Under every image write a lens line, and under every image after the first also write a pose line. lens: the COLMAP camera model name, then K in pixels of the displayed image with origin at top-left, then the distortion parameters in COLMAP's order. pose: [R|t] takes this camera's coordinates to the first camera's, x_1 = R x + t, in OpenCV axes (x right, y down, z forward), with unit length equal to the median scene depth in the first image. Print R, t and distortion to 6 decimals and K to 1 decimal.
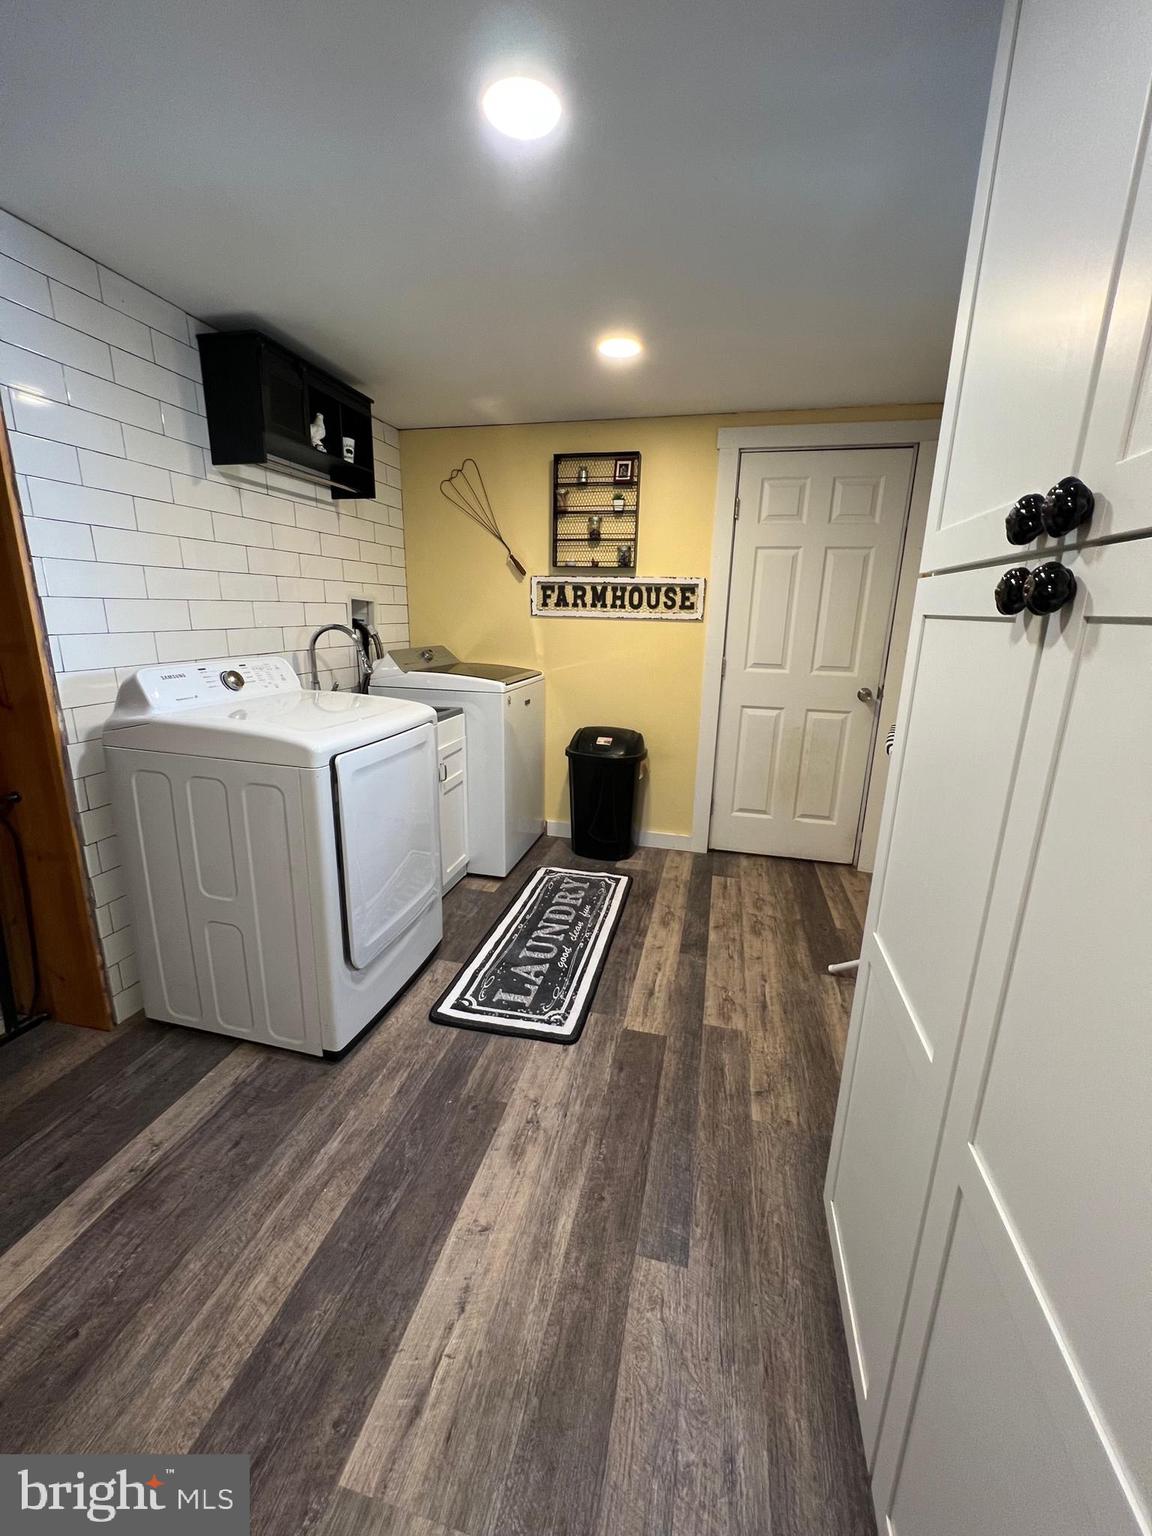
lens RADIAL K [[611.8, 0, 575.4], [0, 611.8, 759.3], [0, 0, 1]] dist [-0.003611, 0.002874]
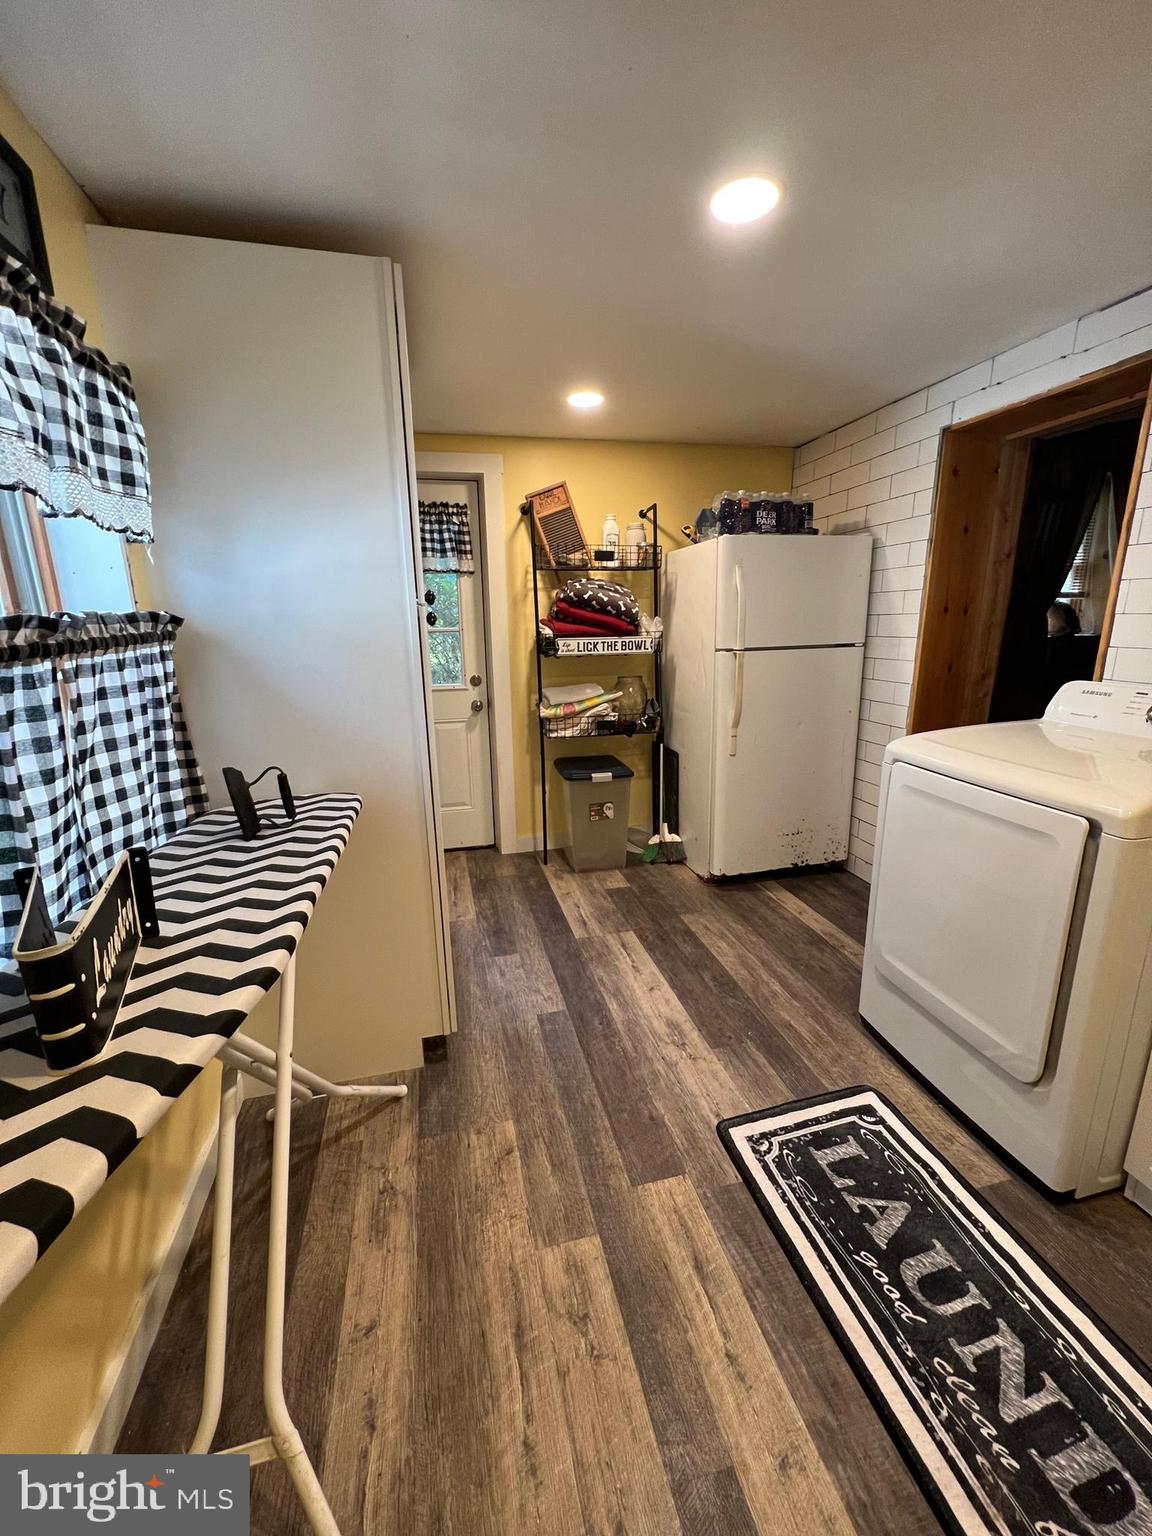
lens RADIAL K [[611.8, 0, 580.8], [0, 611.8, 768.2], [0, 0, 1]] dist [-0.003611, 0.002874]
pose [[-0.885417, 0.109038, -0.451827, 0.471639], [-0.110498, 0.894845, 0.432485, -0.318241], [0.451472, 0.432855, -0.780262, 1.283207]]
